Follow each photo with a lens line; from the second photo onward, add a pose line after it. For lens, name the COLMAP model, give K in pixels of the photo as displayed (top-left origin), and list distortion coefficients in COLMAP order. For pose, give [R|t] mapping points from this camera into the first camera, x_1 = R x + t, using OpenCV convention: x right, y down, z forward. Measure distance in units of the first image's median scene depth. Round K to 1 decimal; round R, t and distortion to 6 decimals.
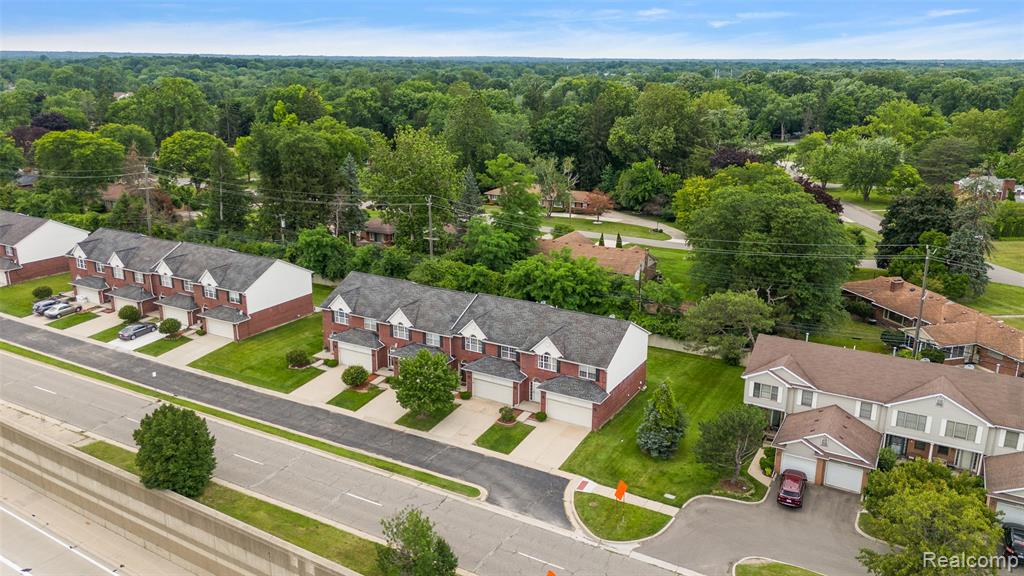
lens RADIAL K [[758.8, 0, 509.4], [0, 758.8, 285.3], [0, 0, 1]] dist [0.081247, -0.085195]
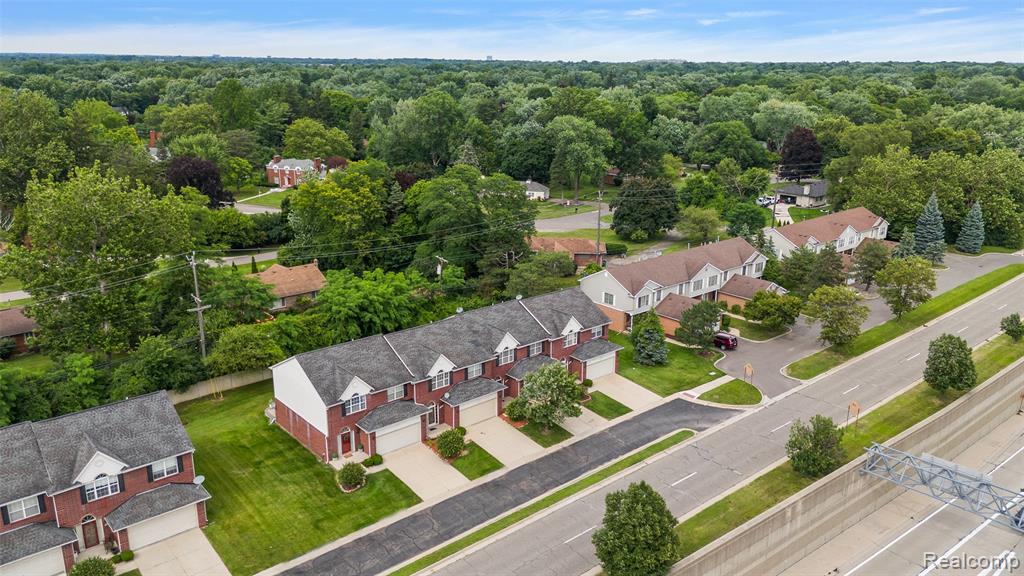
lens RADIAL K [[758.8, 0, 509.4], [0, 758.8, 285.3], [0, 0, 1]] dist [0.081247, -0.085195]
pose [[0.352916, -0.270242, 0.895779, -0.936979], [0.261612, 0.947697, 0.182836, -0.198612], [-0.898337, 0.169821, 0.405156, 0.574810]]
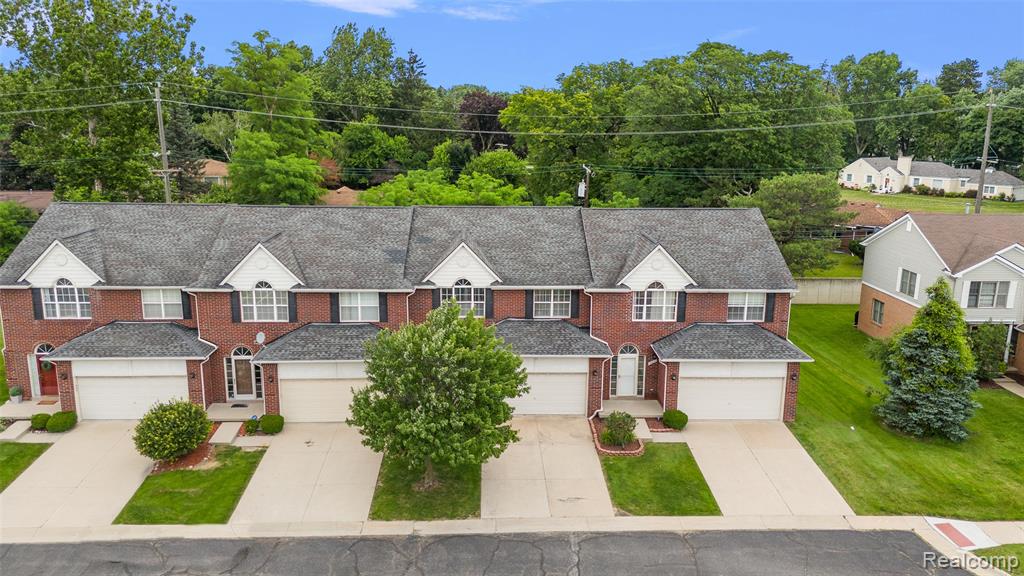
lens RADIAL K [[788.3, 0, 512.4], [0, 788.3, 251.3], [0, 0, 1]] dist [0.037035, -0.006269]
pose [[0.850682, -0.090889, 0.517763, -0.261676], [0.141534, 0.988169, -0.059075, 0.081436], [-0.506269, 0.123535, 0.853482, 0.592358]]
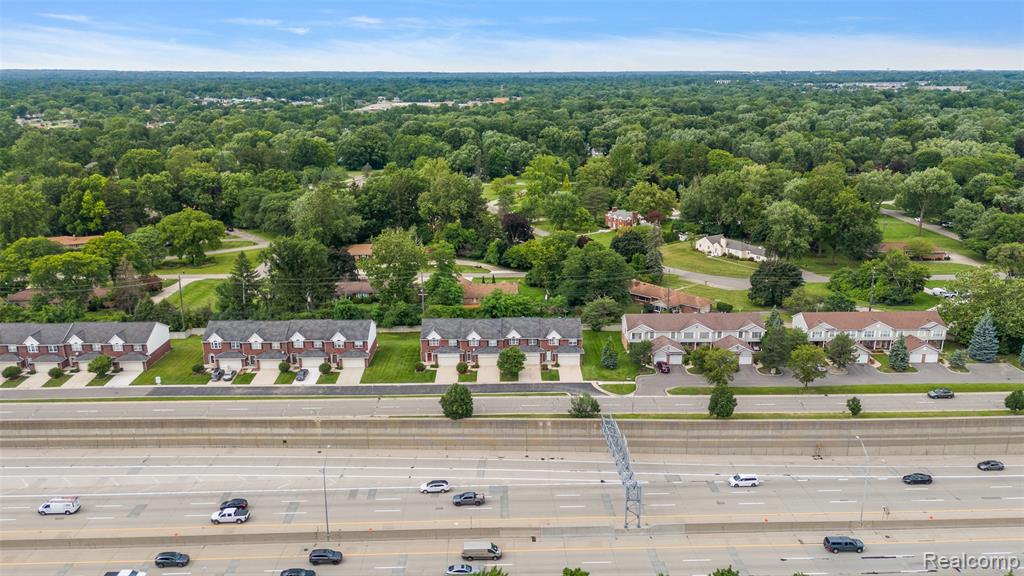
lens RADIAL K [[742.2, 0, 512.0], [0, 742.2, 288.0], [0, 0, 1]] dist [0.143385, -0.000761]
pose [[0.864145, -0.147376, 0.481180, -1.047418], [0.151293, 0.988006, 0.030902, -0.136868], [-0.479963, 0.046096, 0.876077, -0.847416]]
